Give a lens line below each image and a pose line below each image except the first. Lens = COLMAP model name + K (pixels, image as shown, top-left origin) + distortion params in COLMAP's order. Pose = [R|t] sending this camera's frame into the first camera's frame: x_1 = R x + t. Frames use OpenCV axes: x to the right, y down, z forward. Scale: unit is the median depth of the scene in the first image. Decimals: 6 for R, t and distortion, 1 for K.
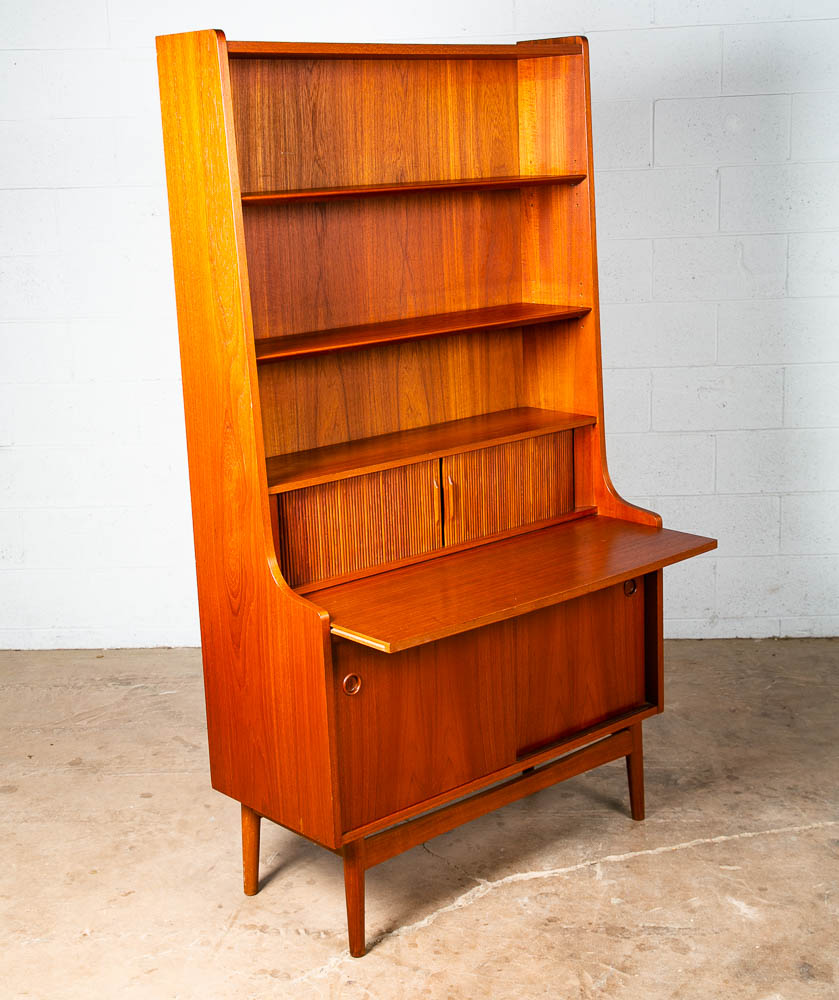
lens RADIAL K [[1487.8, 0, 442.4], [0, 1487.8, 491.7], [0, 0, 1]] dist [0.118720, 0.000000]
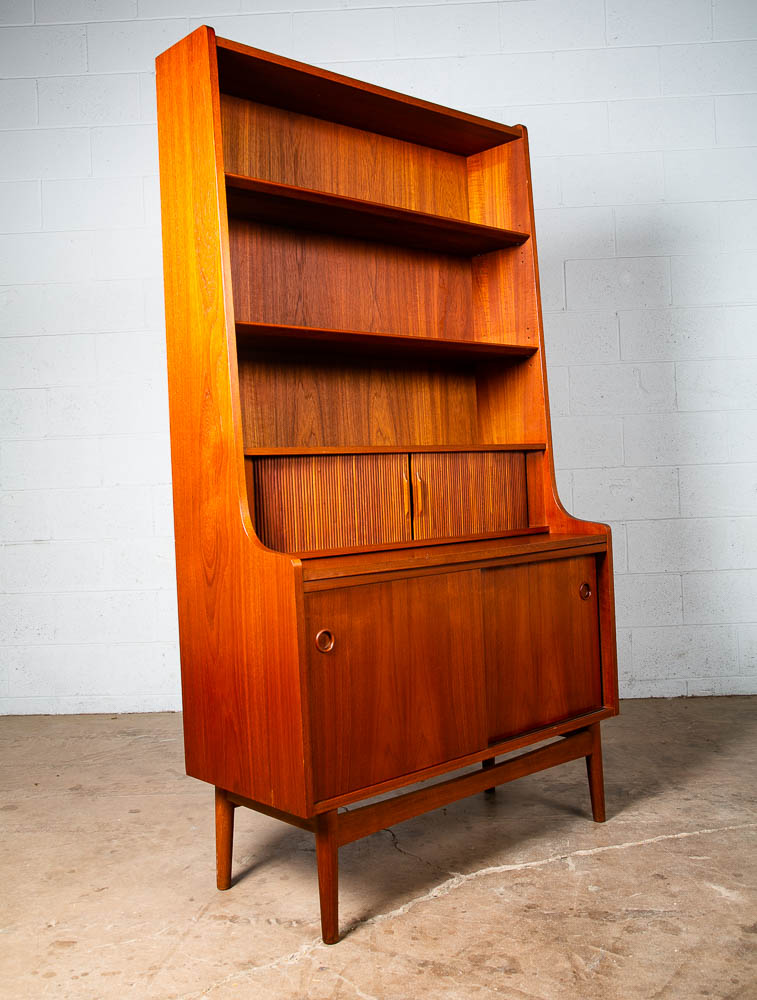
lens RADIAL K [[973.2, 0, 395.5], [0, 973.2, 486.8], [0, 0, 1]] dist [0.005811, 0.000000]
pose [[0.999937, -0.008689, 0.007045, -0.015656], [0.010001, 0.976559, -0.215019, 0.144021], [-0.005011, 0.215076, 0.976584, 0.305532]]
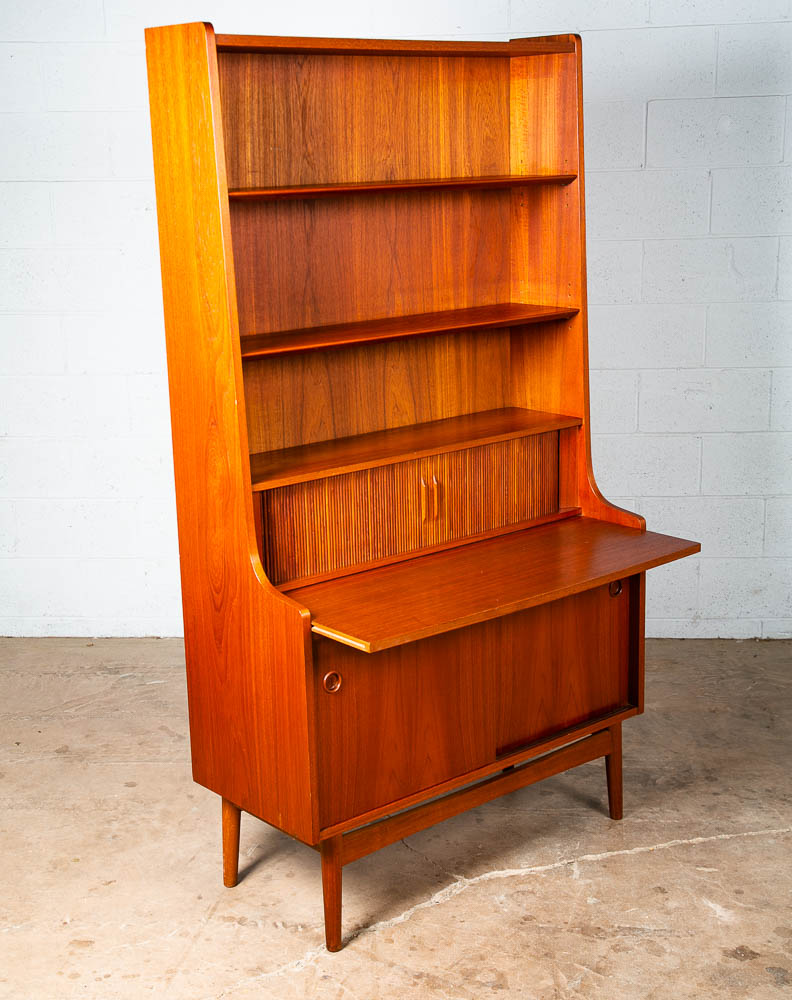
lens RADIAL K [[1449.3, 0, 415.4], [0, 1449.3, 511.6], [0, 0, 1]] dist [0.131736, 0.000000]
pose [[0.999763, 0.017256, -0.013266, 0.005463], [-0.016998, 0.999670, 0.019277, -0.004648], [0.013595, -0.019047, 0.999726, 0.021767]]
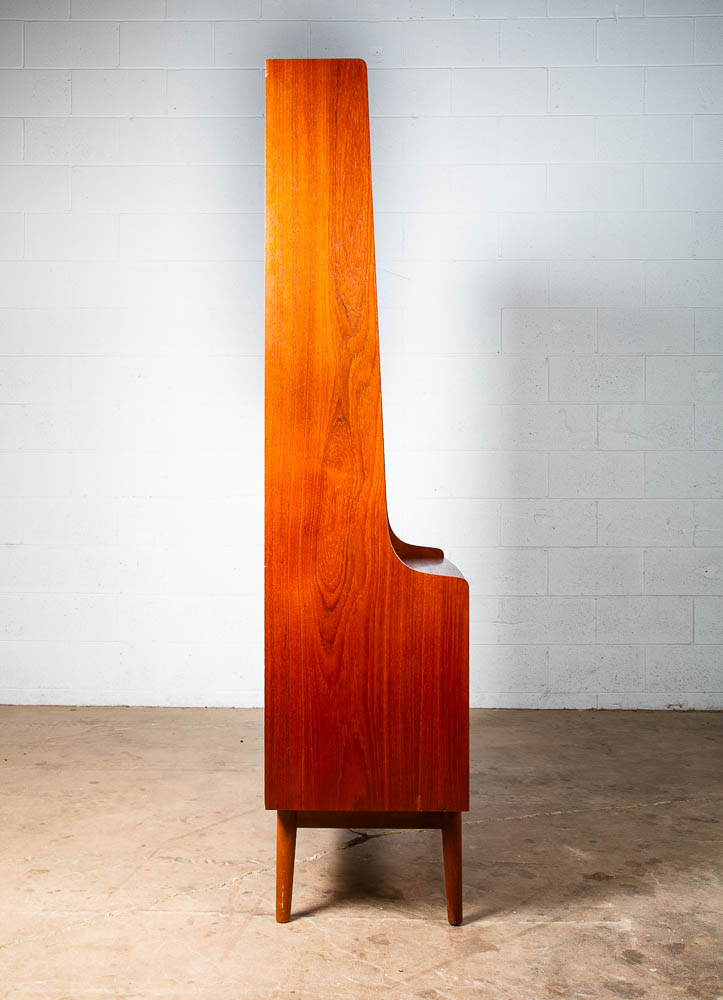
lens RADIAL K [[1025.1, 0, 378.5], [0, 1025.1, 505.3], [0, 0, 1]] dist [0.020150, 0.000000]
pose [[0.999239, 0.031141, 0.023474, 0.011004], [-0.025479, 0.977030, -0.211575, 0.172133], [-0.029524, 0.210816, 0.977080, 0.133101]]
